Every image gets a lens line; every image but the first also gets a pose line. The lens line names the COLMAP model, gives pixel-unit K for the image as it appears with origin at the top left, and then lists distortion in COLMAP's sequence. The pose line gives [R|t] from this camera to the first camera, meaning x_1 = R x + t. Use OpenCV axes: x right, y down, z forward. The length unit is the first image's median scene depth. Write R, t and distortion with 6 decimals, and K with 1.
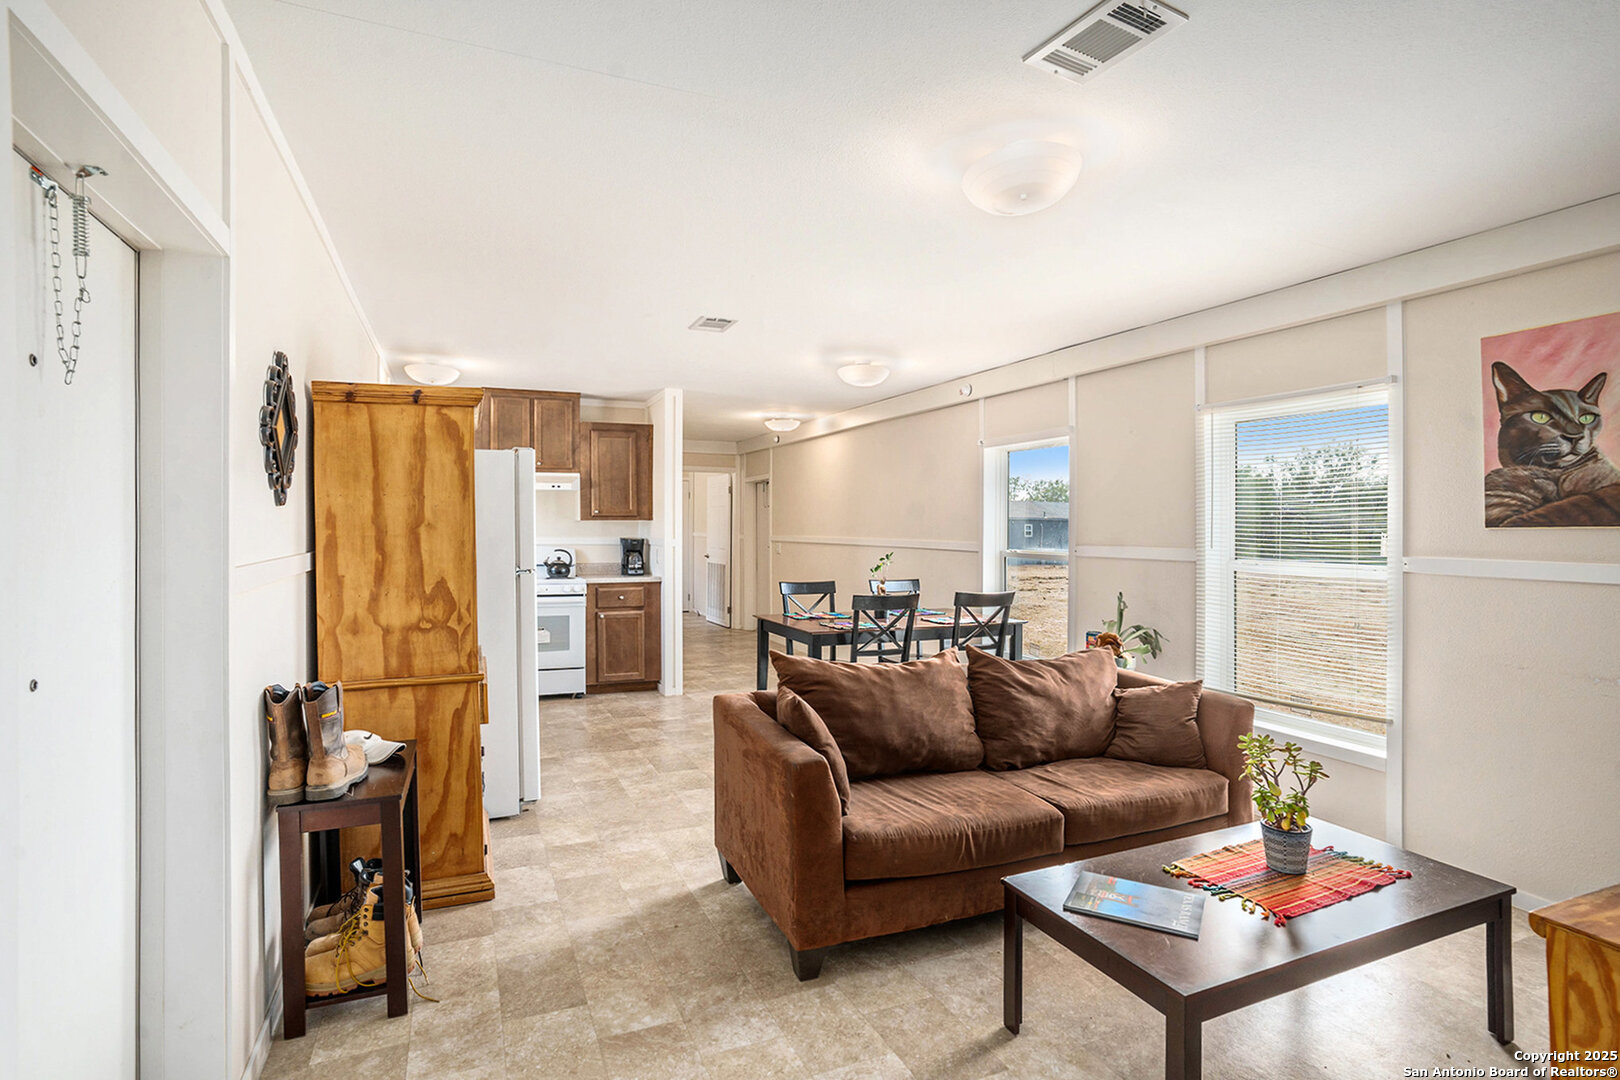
lens RADIAL K [[798.0, 0, 803.9], [0, 798.0, 513.4], [0, 0, 1]] dist [-0.037483, 0.011128]
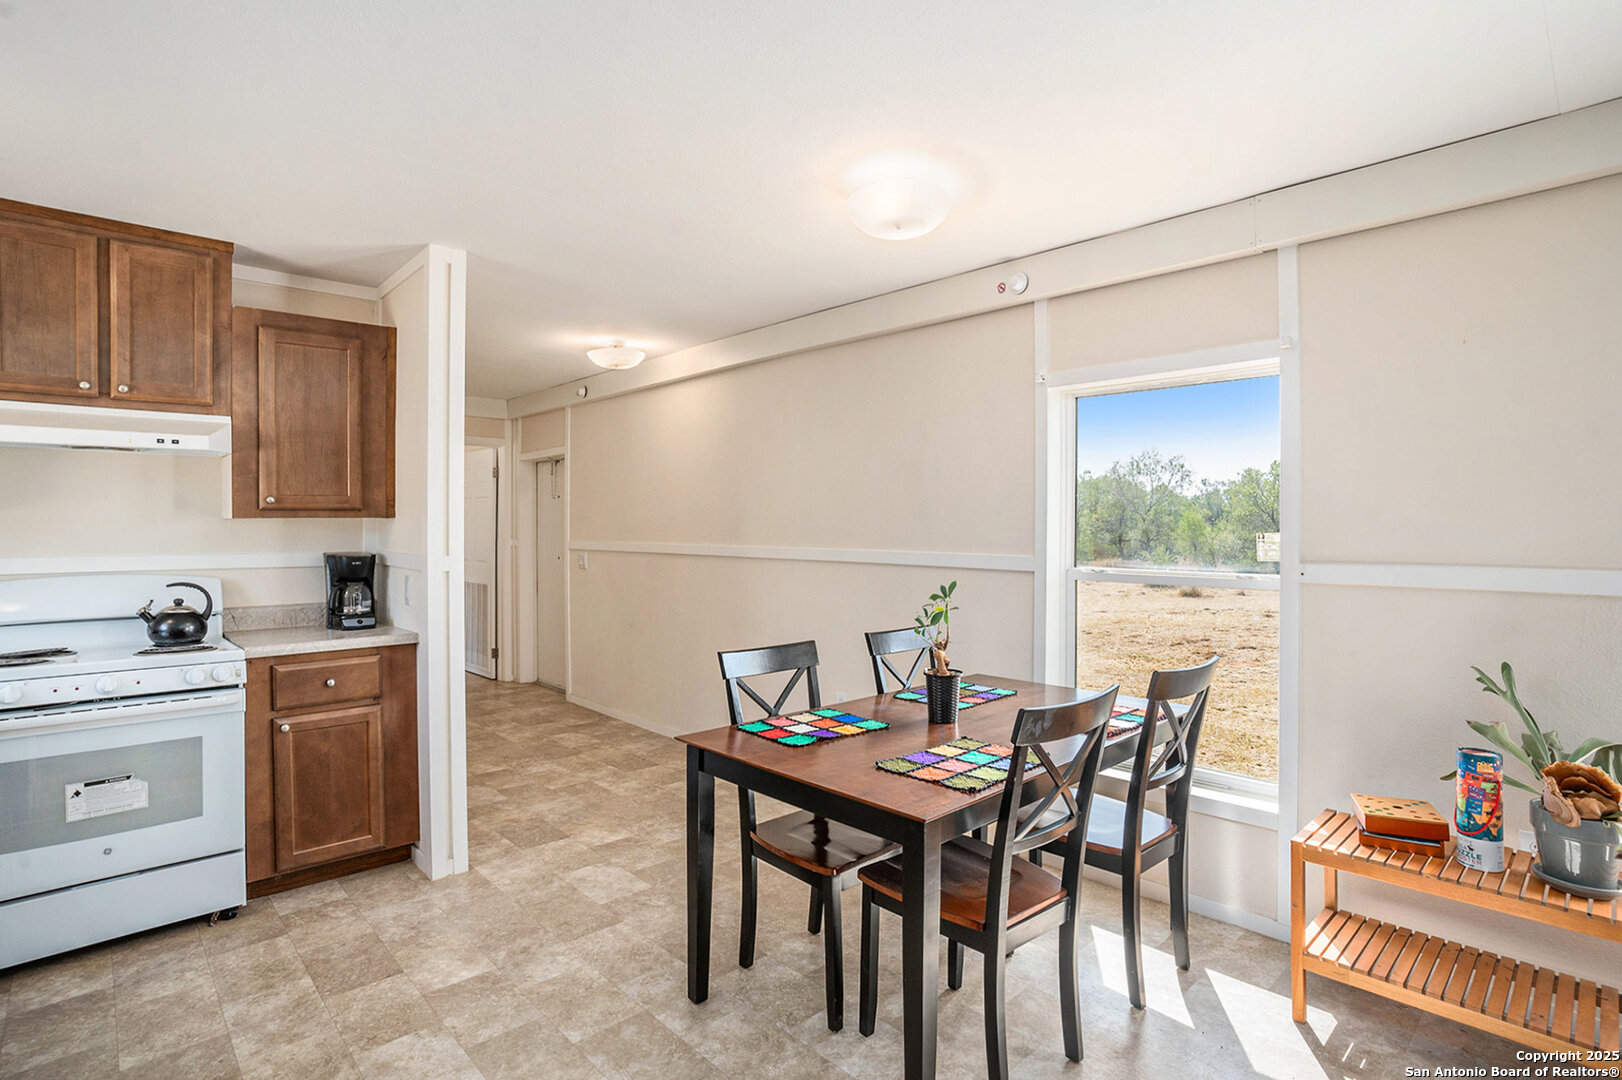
lens RADIAL K [[835.8, 0, 786.3], [0, 835.8, 517.3], [0, 0, 1]] dist [-0.035555, 0.011964]
pose [[0.954595, -0.000995, 0.297905, -0.167516], [-0.001317, 0.999971, 0.007561, 0.006030], [-0.297904, -0.007610, 0.954566, 0.645670]]
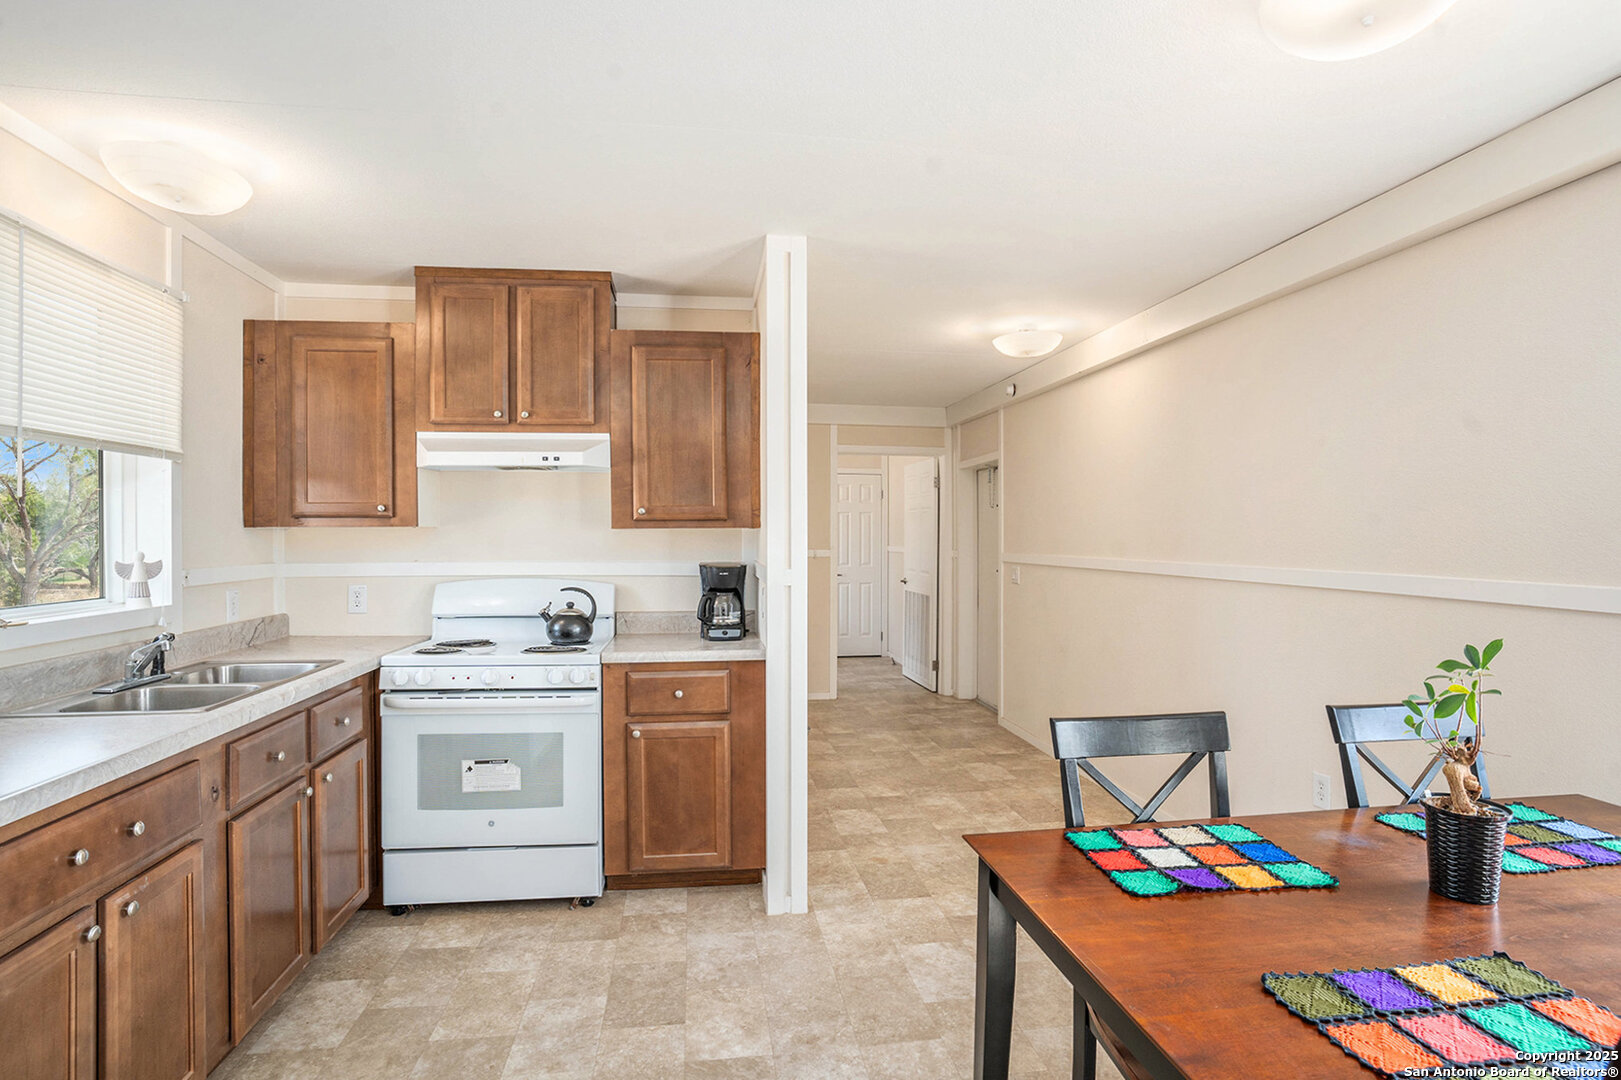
lens RADIAL K [[798.5, 0, 771.1], [0, 798.5, 538.4], [0, 0, 1]] dist [-0.037483, 0.011128]
pose [[0.950517, -0.002368, -0.310663, -0.045150], [0.007934, 0.999830, 0.016654, 0.010428], [0.310570, -0.018294, 0.950374, 0.811855]]
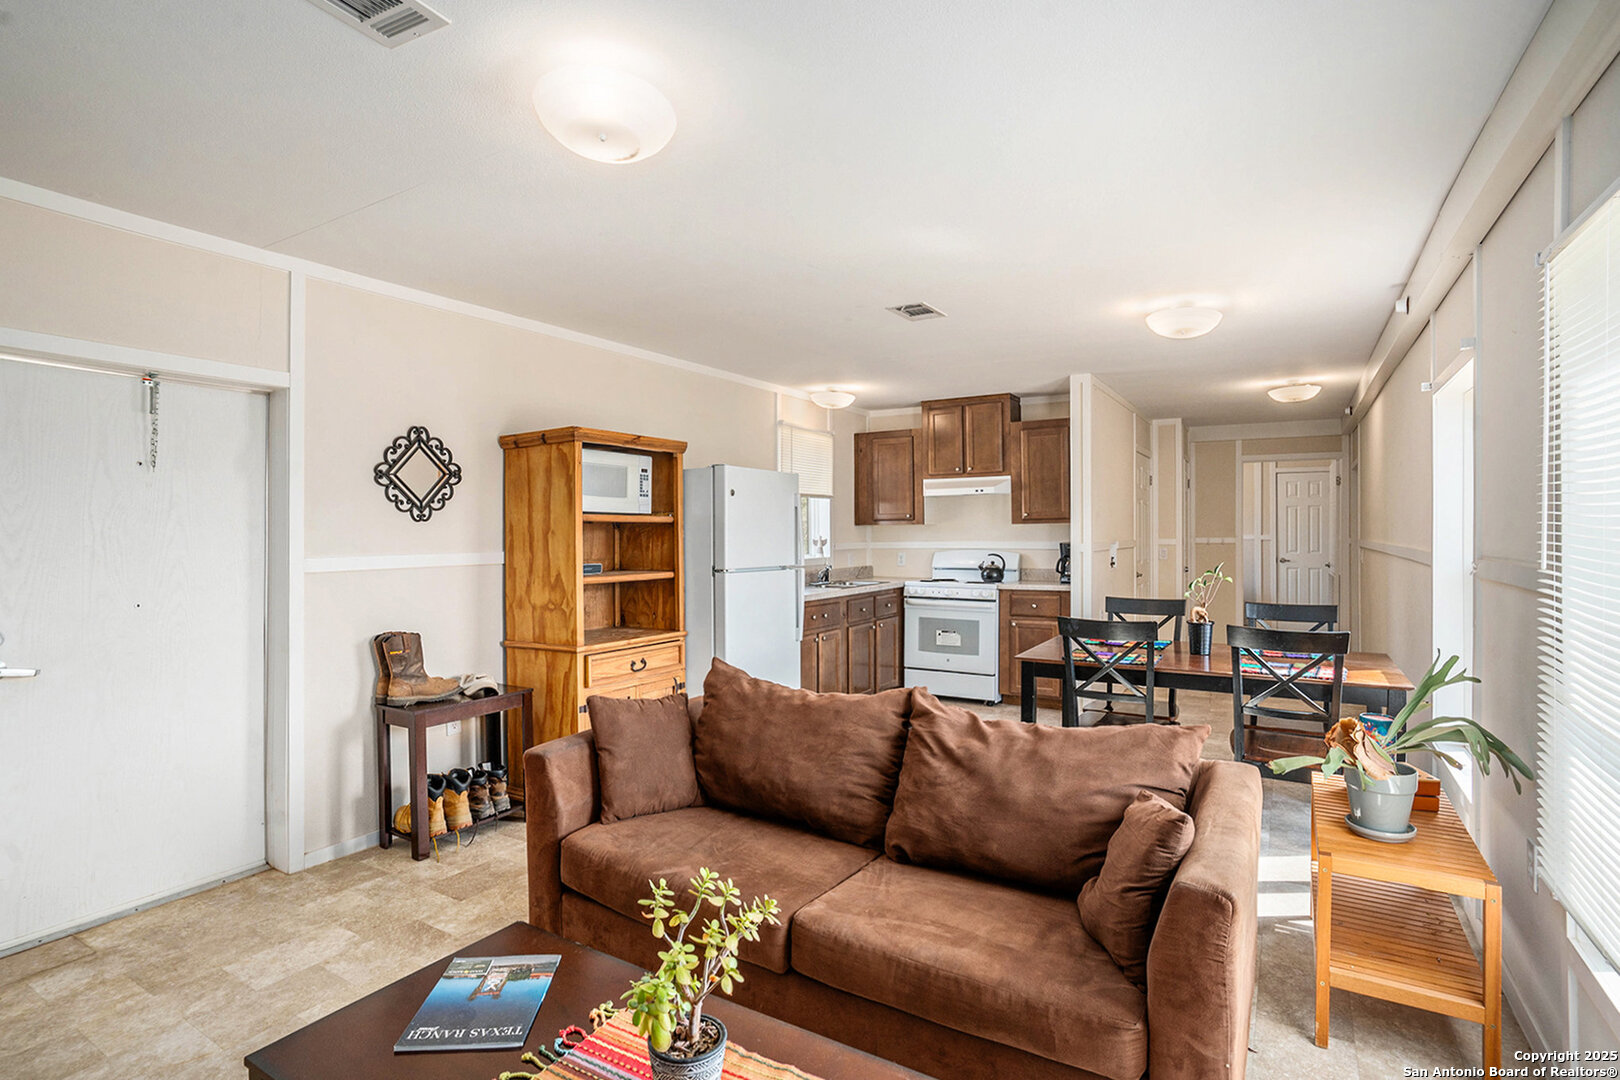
lens RADIAL K [[798.0, 0, 830.0], [0, 798.0, 517.4], [0, 0, 1]] dist [-0.037483, 0.011128]
pose [[0.582426, -0.023191, -0.812553, 0.558633], [0.022759, 0.999666, -0.012219, 0.010208], [0.812565, -0.011376, 0.582760, 0.362374]]
